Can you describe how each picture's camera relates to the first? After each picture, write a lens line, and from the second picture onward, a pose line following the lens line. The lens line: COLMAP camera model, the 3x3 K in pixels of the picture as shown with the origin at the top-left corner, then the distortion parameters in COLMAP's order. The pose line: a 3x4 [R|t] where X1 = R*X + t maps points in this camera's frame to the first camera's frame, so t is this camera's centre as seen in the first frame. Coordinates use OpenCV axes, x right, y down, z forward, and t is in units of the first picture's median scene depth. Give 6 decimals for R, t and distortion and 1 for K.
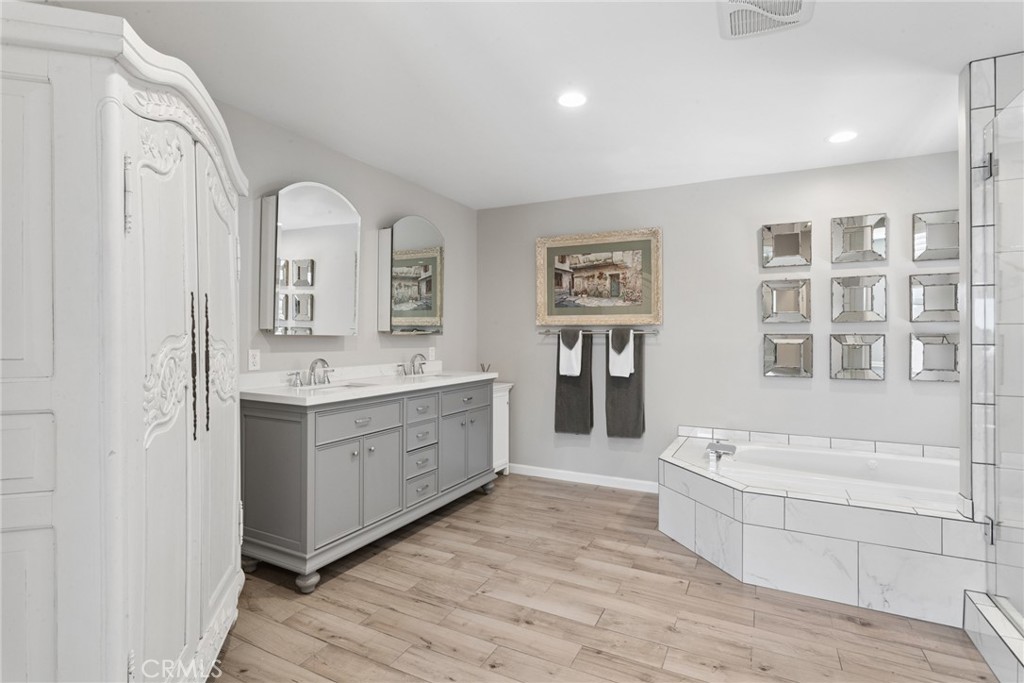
lens RADIAL K [[491.3, 0, 513.1], [0, 491.3, 337.7], [0, 0, 1]] dist [-0.002251, 0.000461]
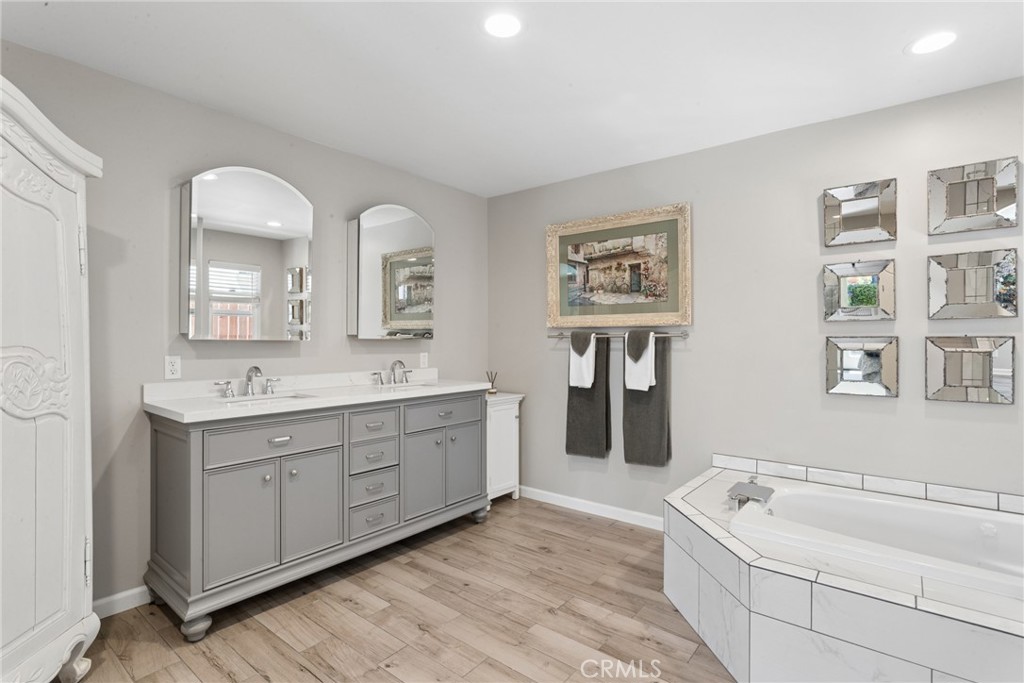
lens RADIAL K [[491.3, 0, 510.9], [0, 491.3, 344.7], [0, 0, 1]] dist [-0.002251, 0.000461]
pose [[0.979621, -0.000762, -0.200853, 0.204882], [0.002050, 0.999979, 0.006204, -0.000850], [0.200844, -0.006490, 0.979602, 0.191333]]
